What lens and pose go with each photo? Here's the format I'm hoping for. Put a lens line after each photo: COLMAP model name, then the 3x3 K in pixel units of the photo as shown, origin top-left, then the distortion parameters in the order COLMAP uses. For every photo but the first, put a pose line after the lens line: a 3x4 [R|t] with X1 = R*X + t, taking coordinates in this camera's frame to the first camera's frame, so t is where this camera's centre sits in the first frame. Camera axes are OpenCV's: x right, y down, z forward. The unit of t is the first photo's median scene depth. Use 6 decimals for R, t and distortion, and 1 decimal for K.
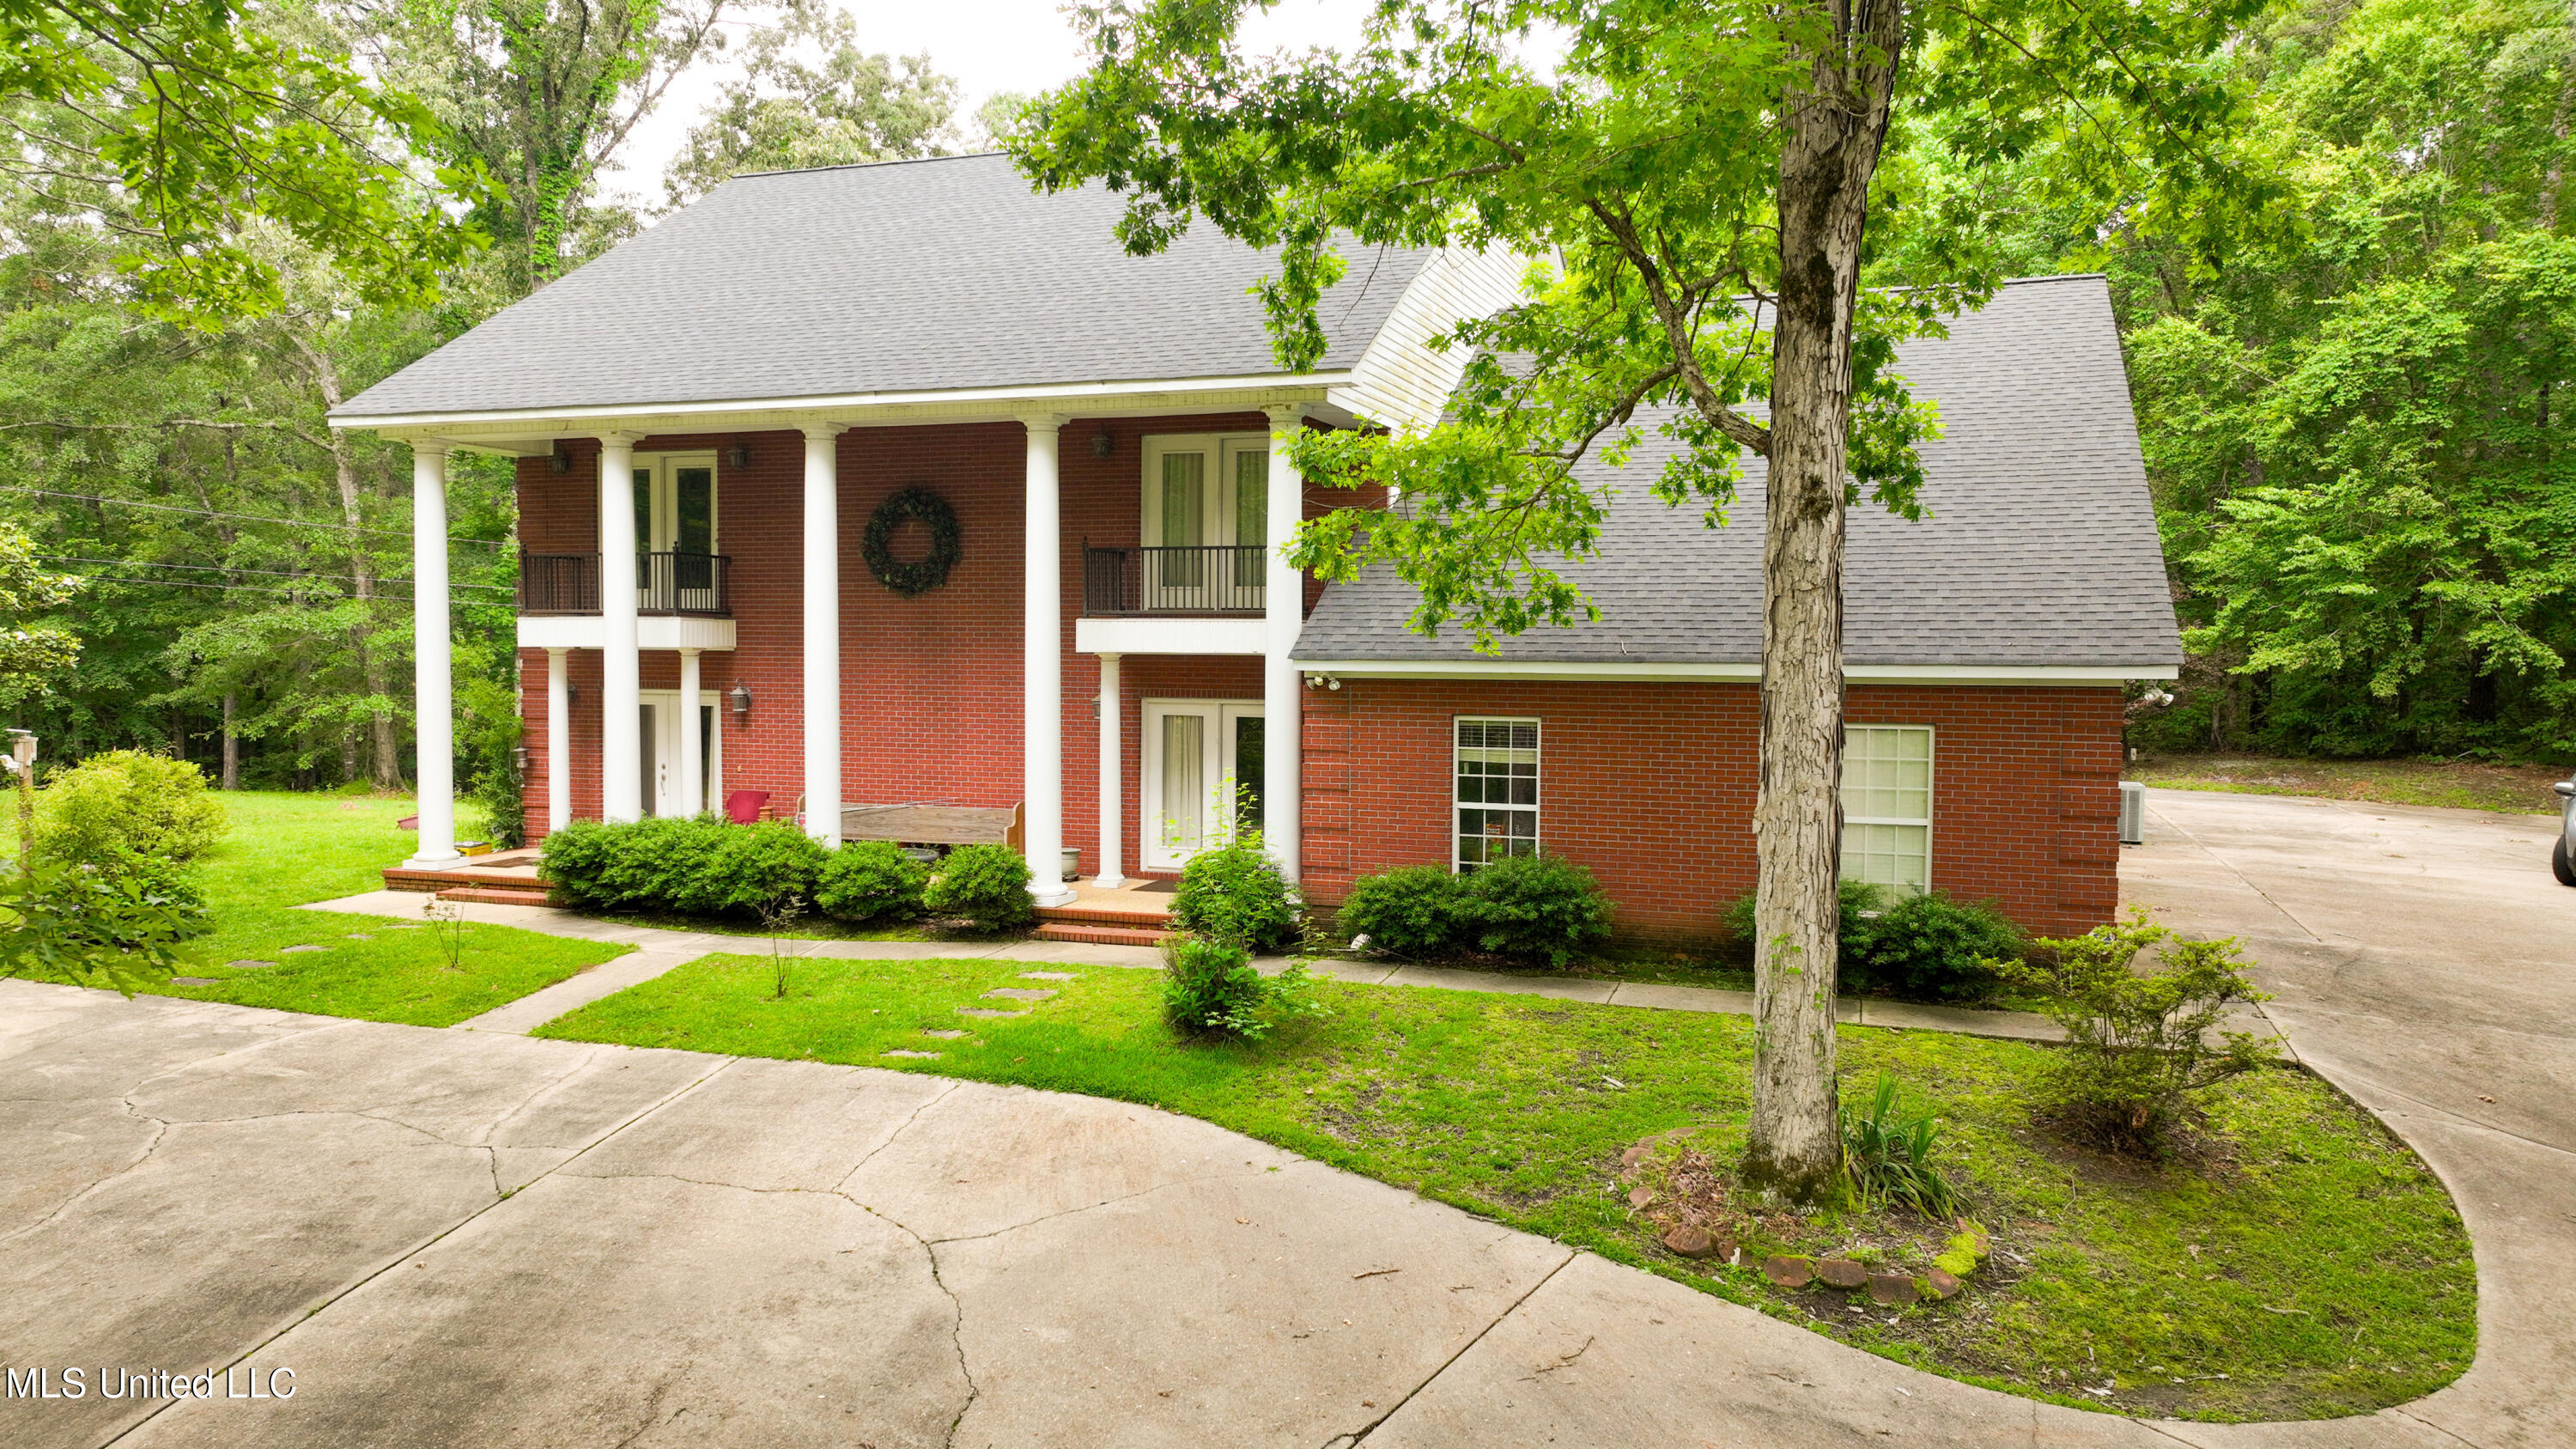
lens RADIAL K [[1800.0, 0, 1288.0], [0, 1800.0, 724.5], [0, 0, 1]] dist [-0.009744, 0.018283]
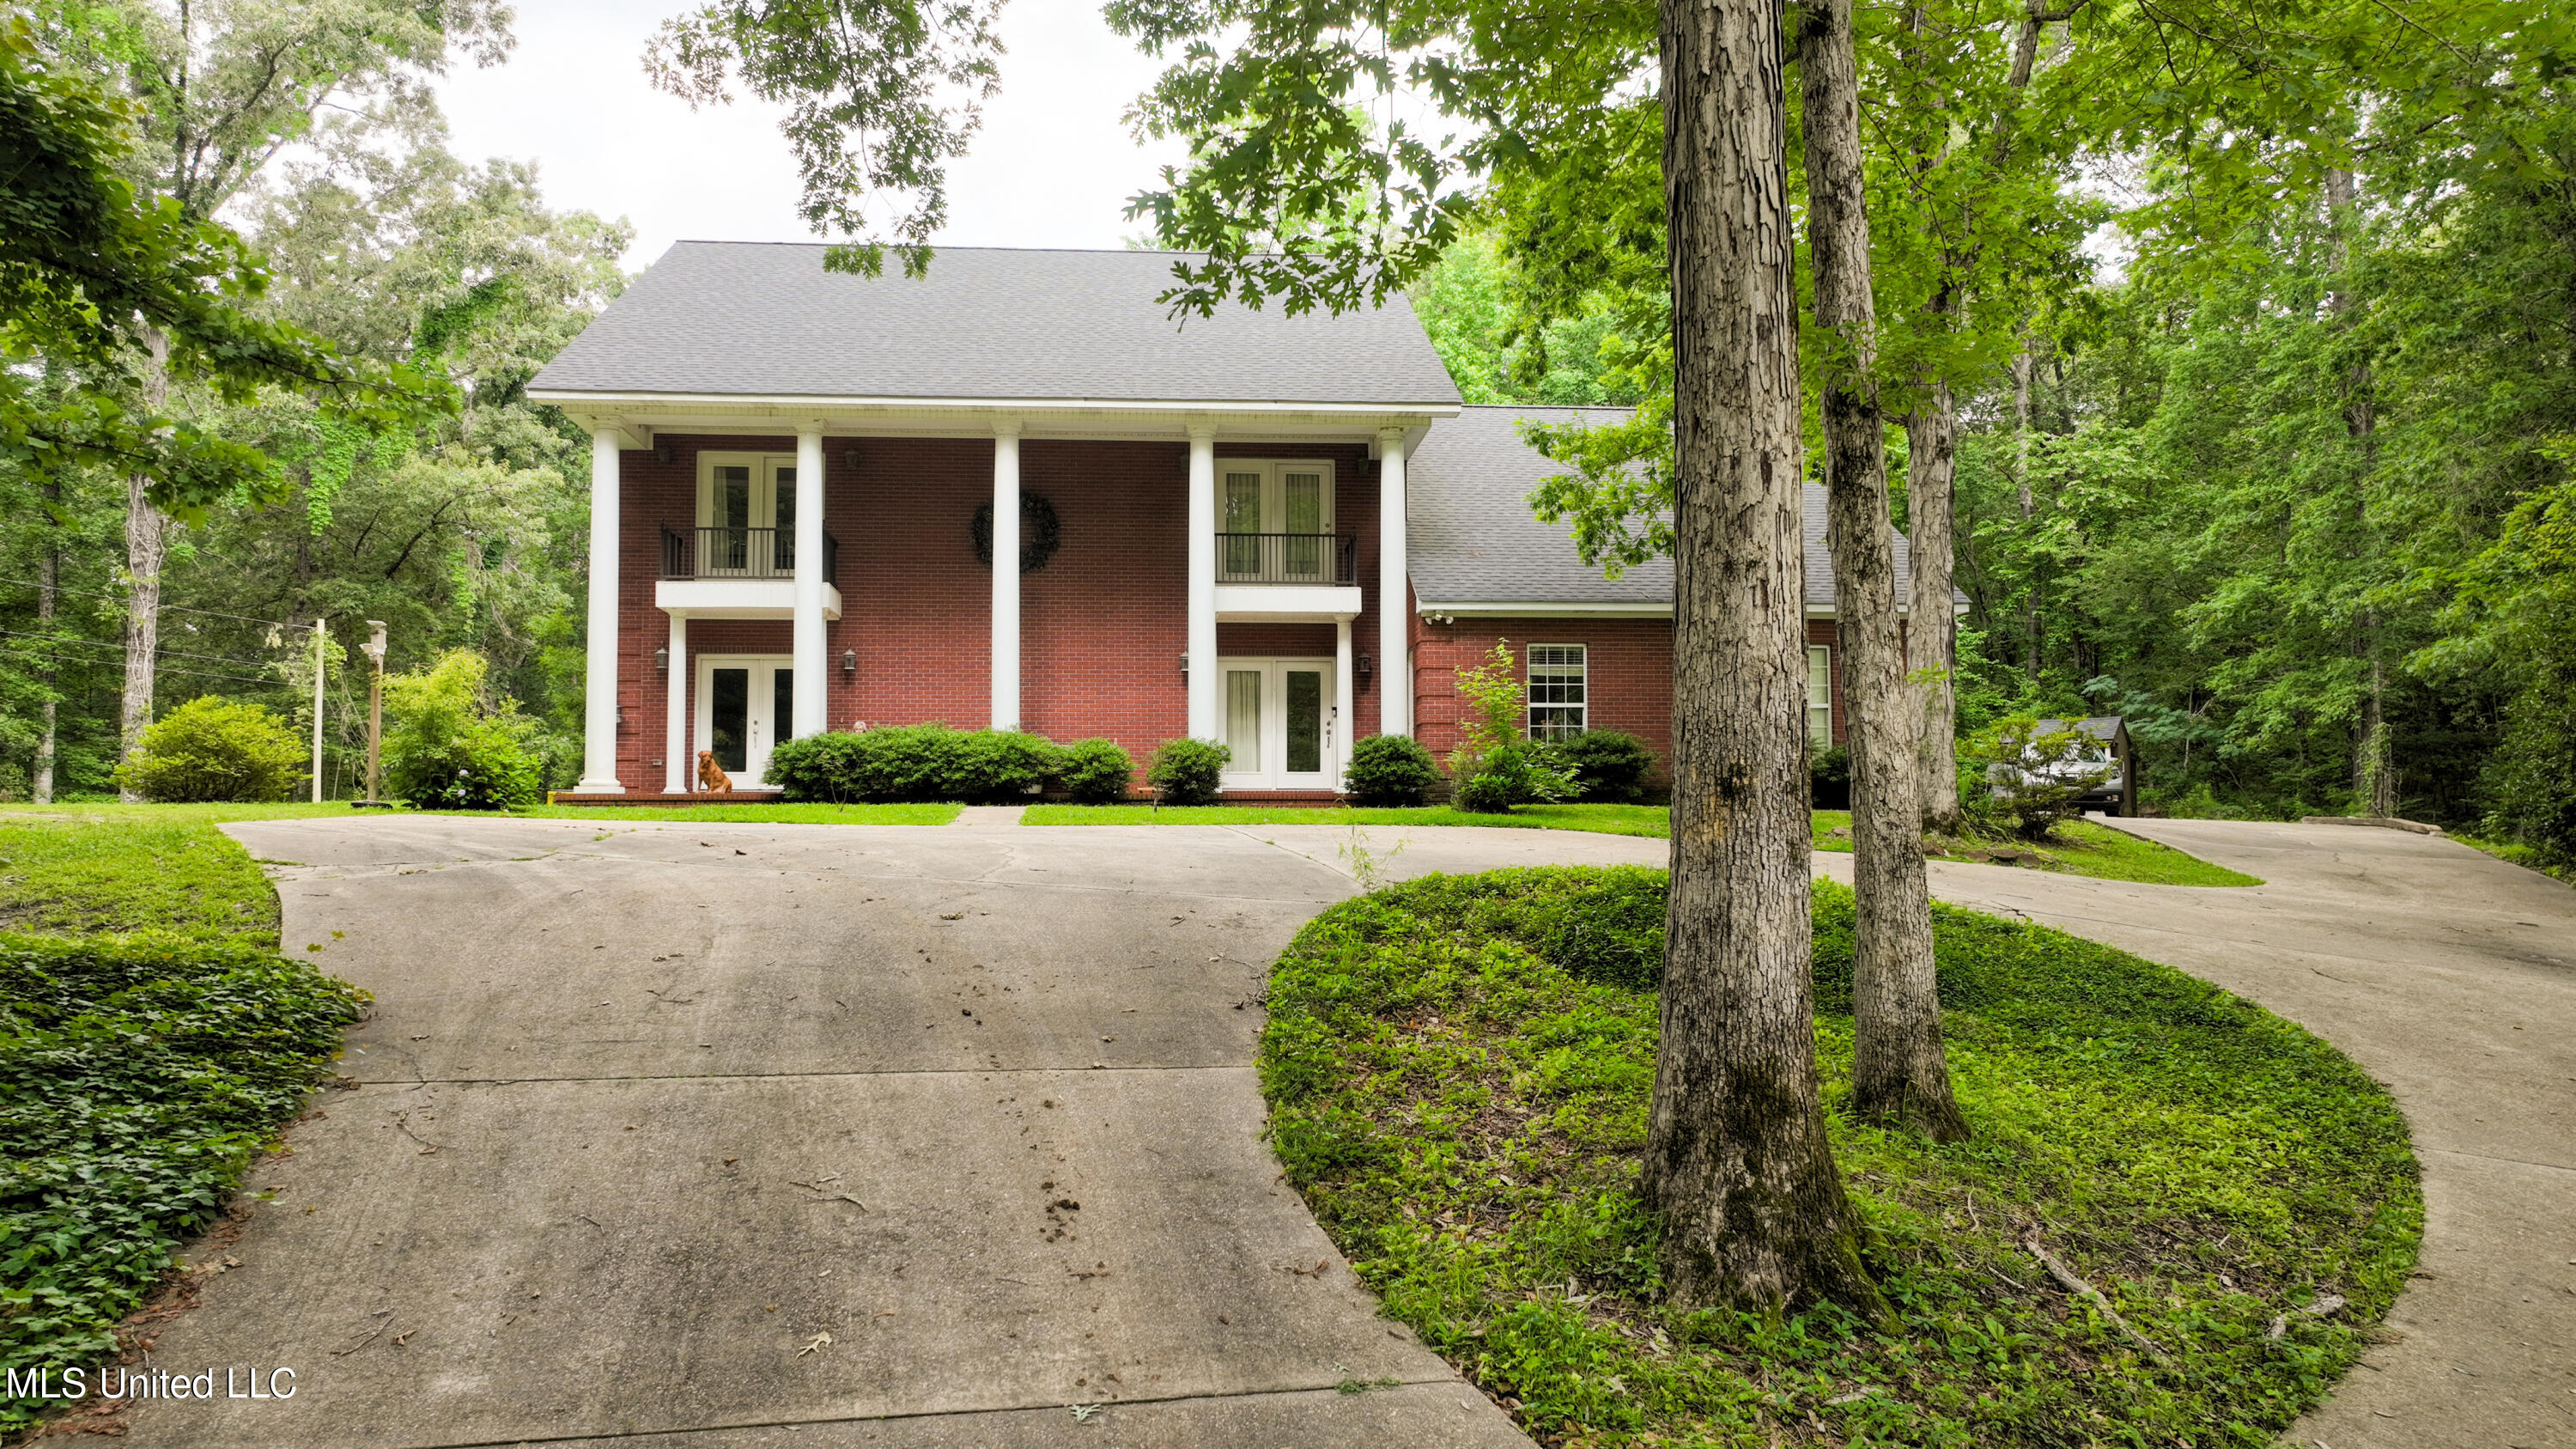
lens RADIAL K [[1800.0, 0, 1288.0], [0, 1800.0, 724.5], [0, 0, 1]] dist [-0.009744, 0.018283]
pose [[0.926426, 0.014534, 0.376197, -0.633222], [0.024681, 0.994760, -0.099212, 0.200367], [-0.375668, 0.101198, 0.921213, -0.258816]]
